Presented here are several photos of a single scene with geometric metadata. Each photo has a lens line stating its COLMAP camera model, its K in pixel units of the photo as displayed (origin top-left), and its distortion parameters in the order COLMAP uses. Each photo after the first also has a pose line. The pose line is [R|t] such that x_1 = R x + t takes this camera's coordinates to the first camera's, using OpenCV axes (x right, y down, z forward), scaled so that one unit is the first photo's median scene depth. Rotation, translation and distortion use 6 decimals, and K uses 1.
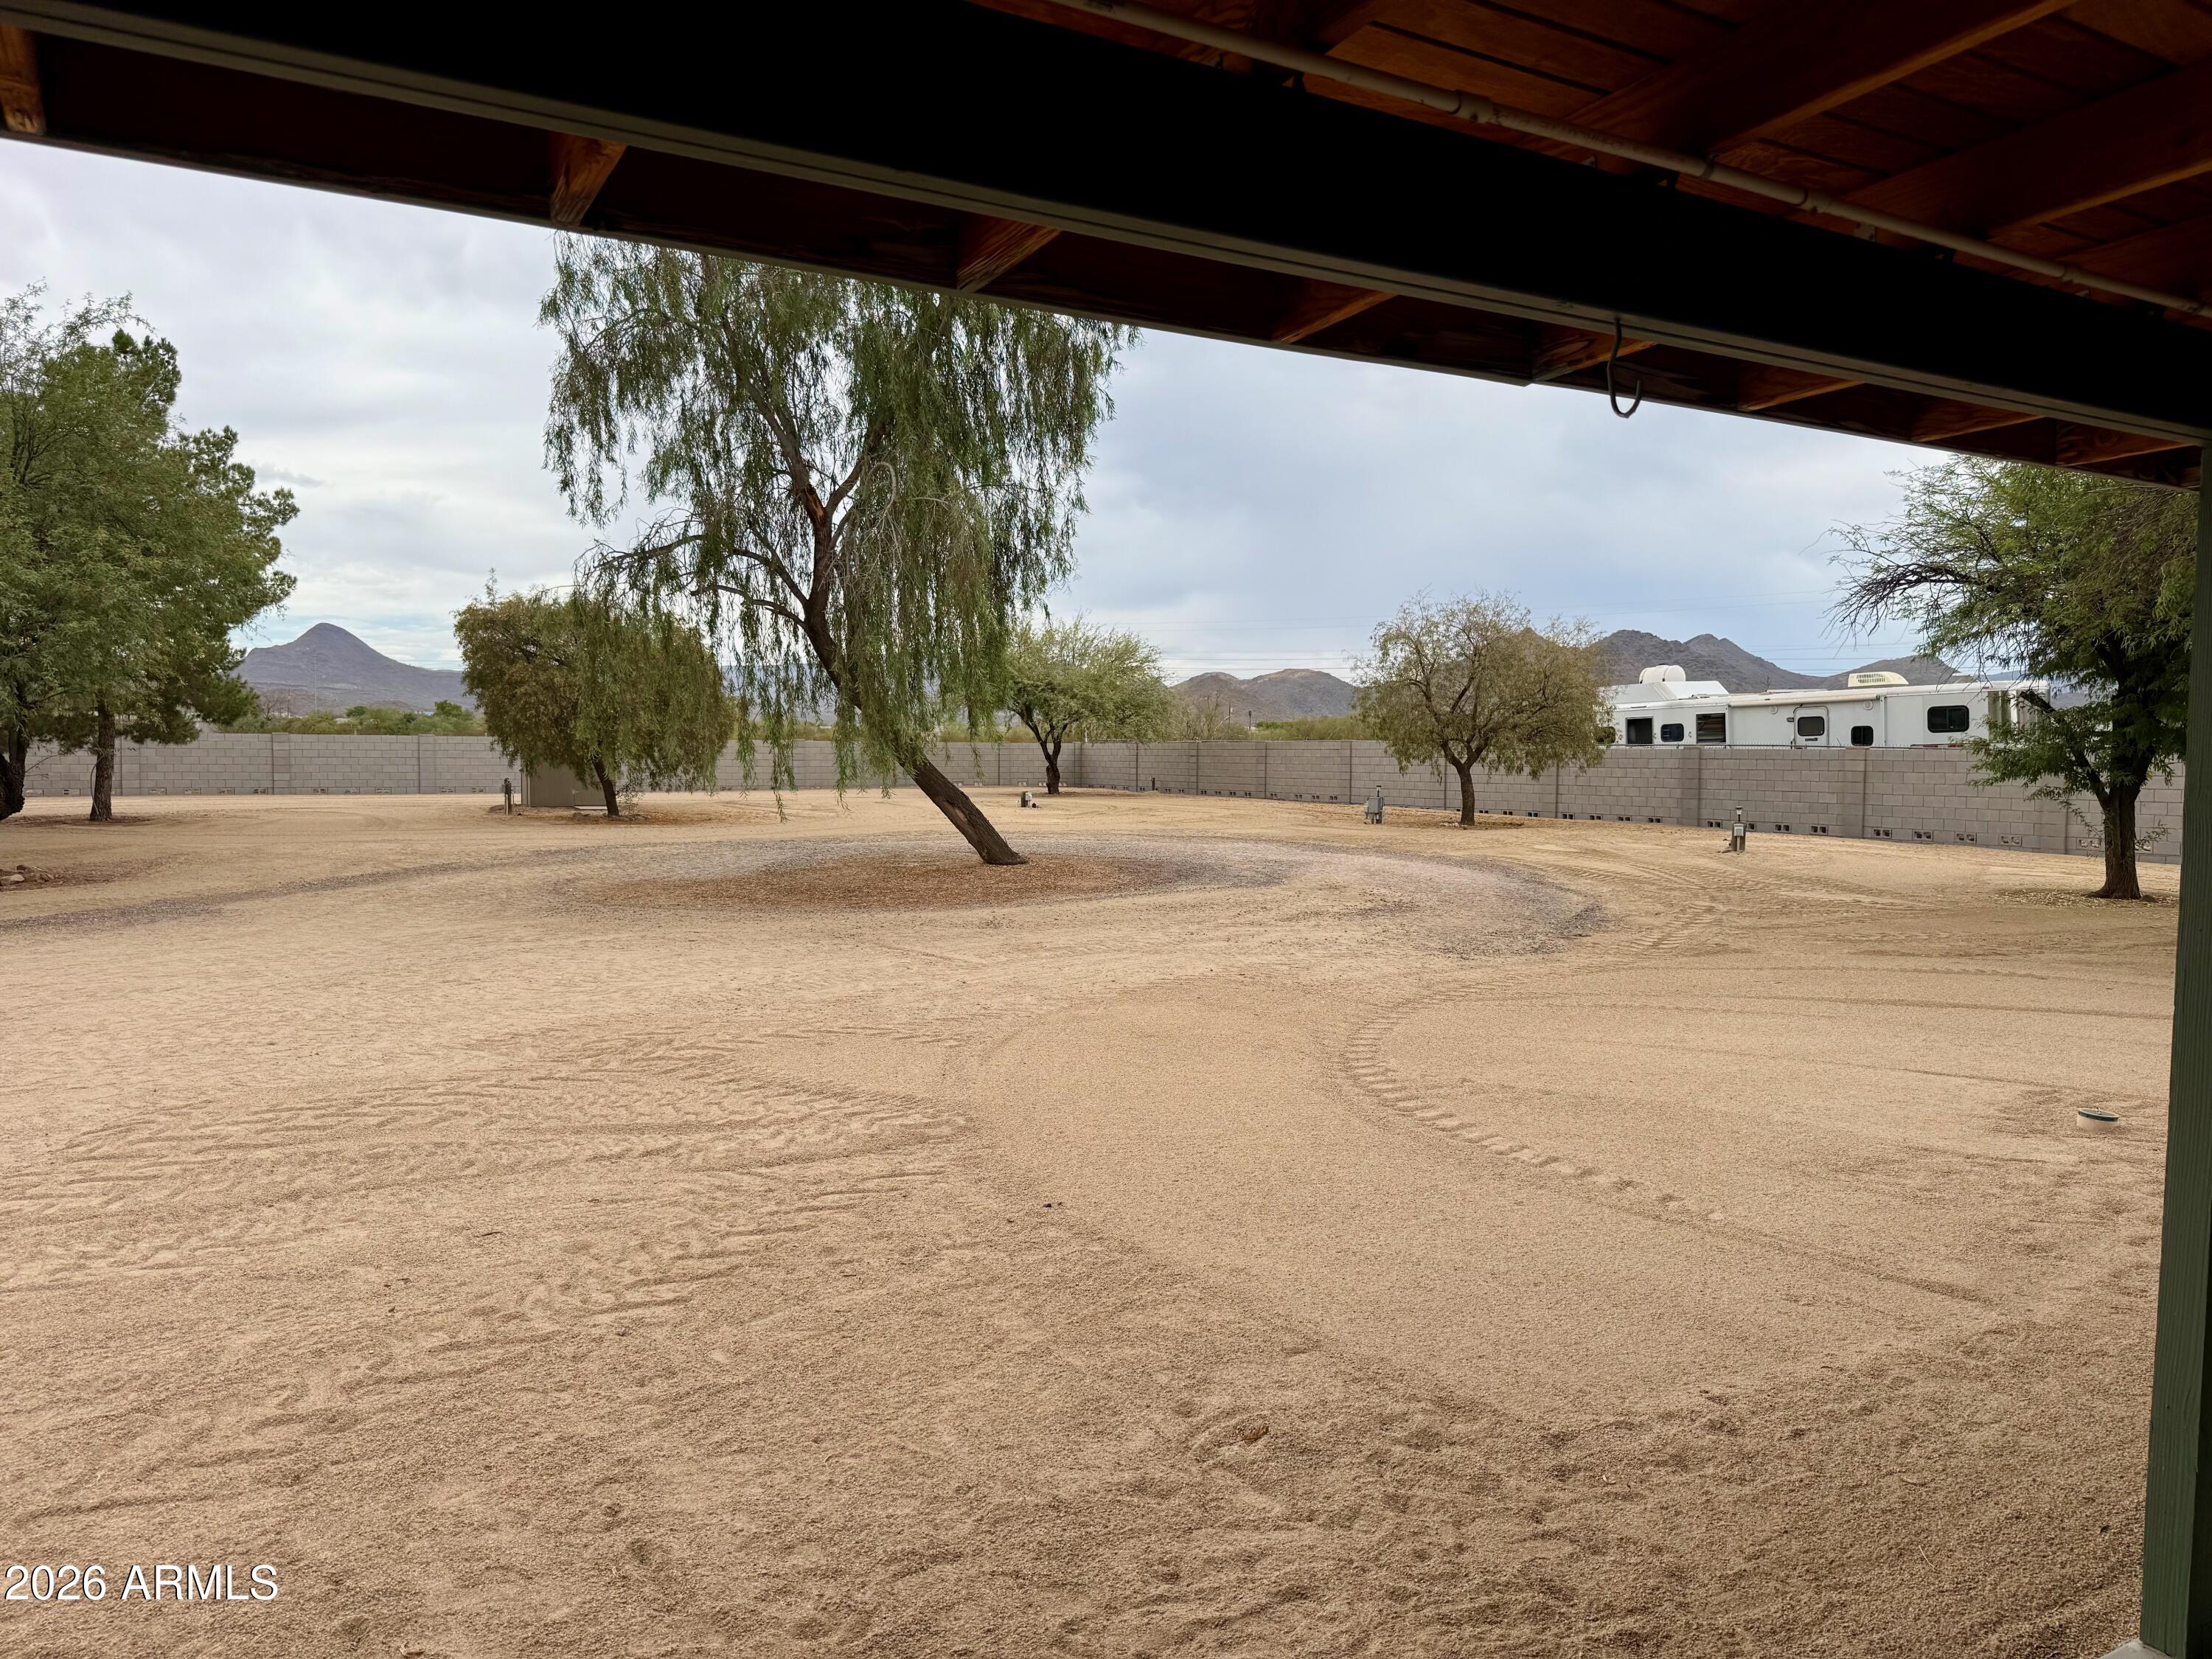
lens RADIAL K [[1552.3, 0, 1112.0], [0, 1552.3, 872.9], [0, 0, 1]] dist [0.009199, 0.000678]
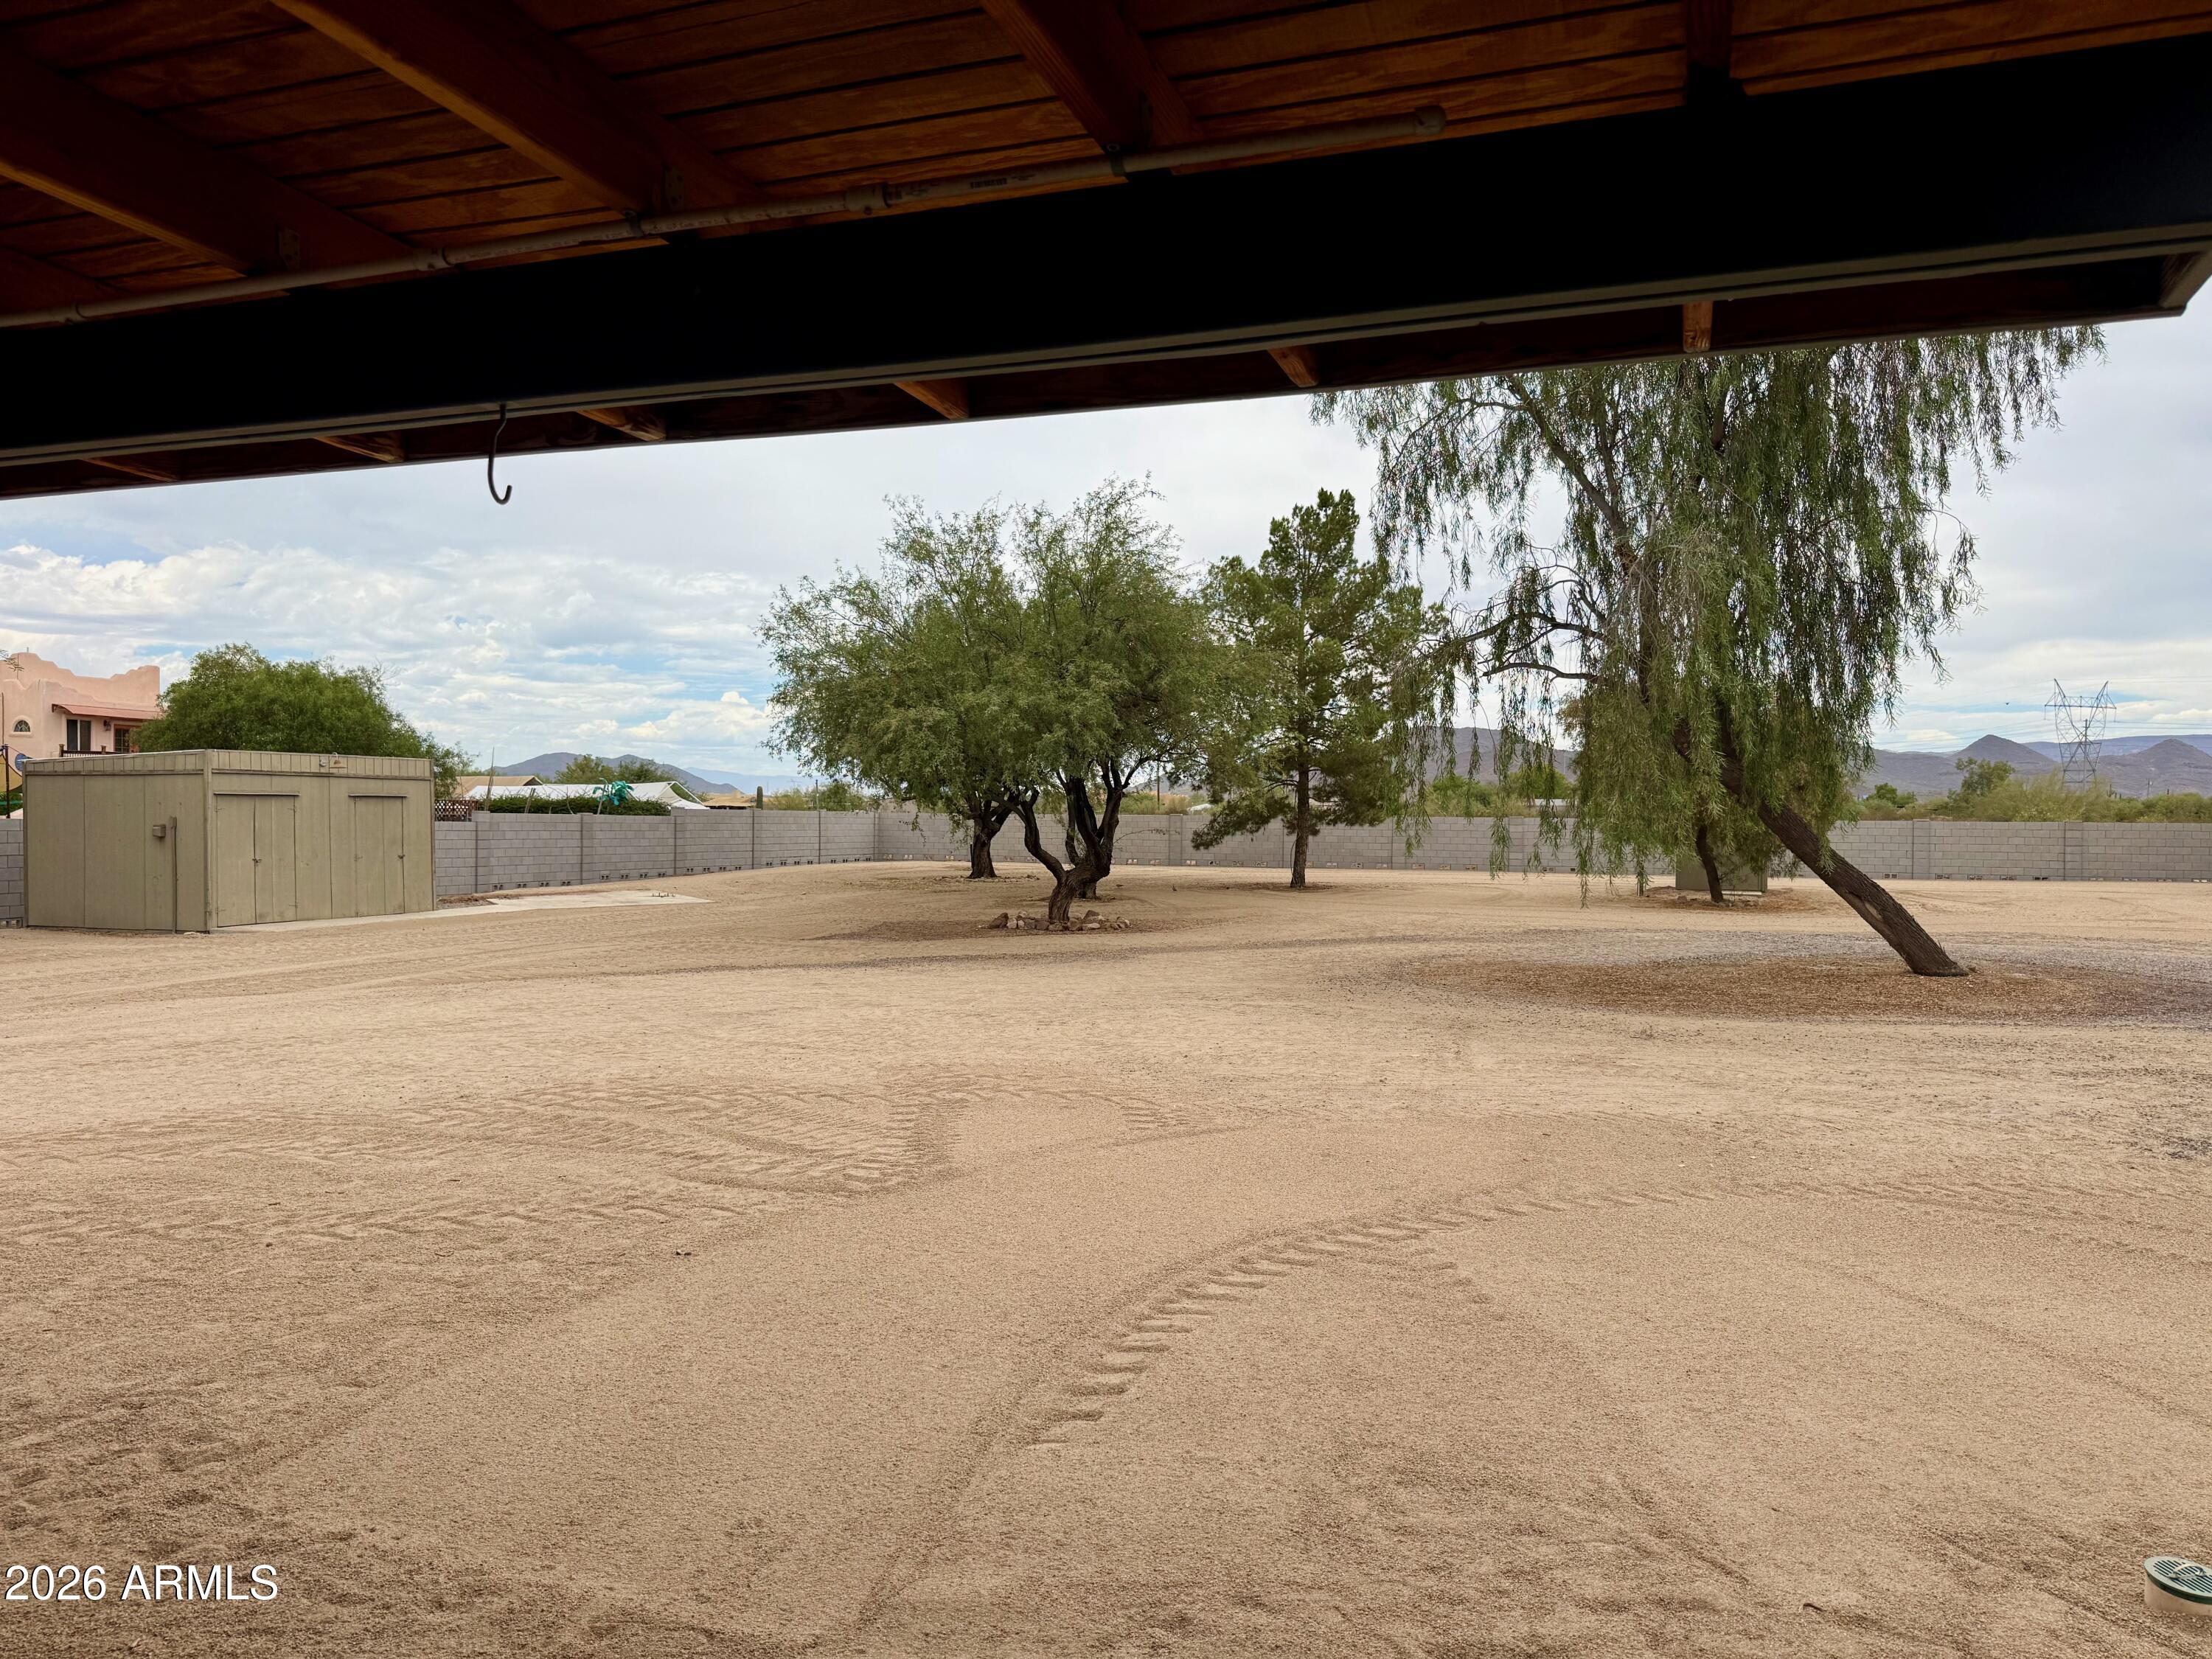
lens RADIAL K [[1552.3, 0, 1112.0], [0, 1552.3, 872.9], [0, 0, 1]] dist [0.009199, 0.000678]
pose [[0.642939, 0.024924, -0.765512, 0.274296], [-0.065749, 0.997577, -0.022742, -0.011353], [0.763090, 0.064954, 0.643020, 0.147330]]
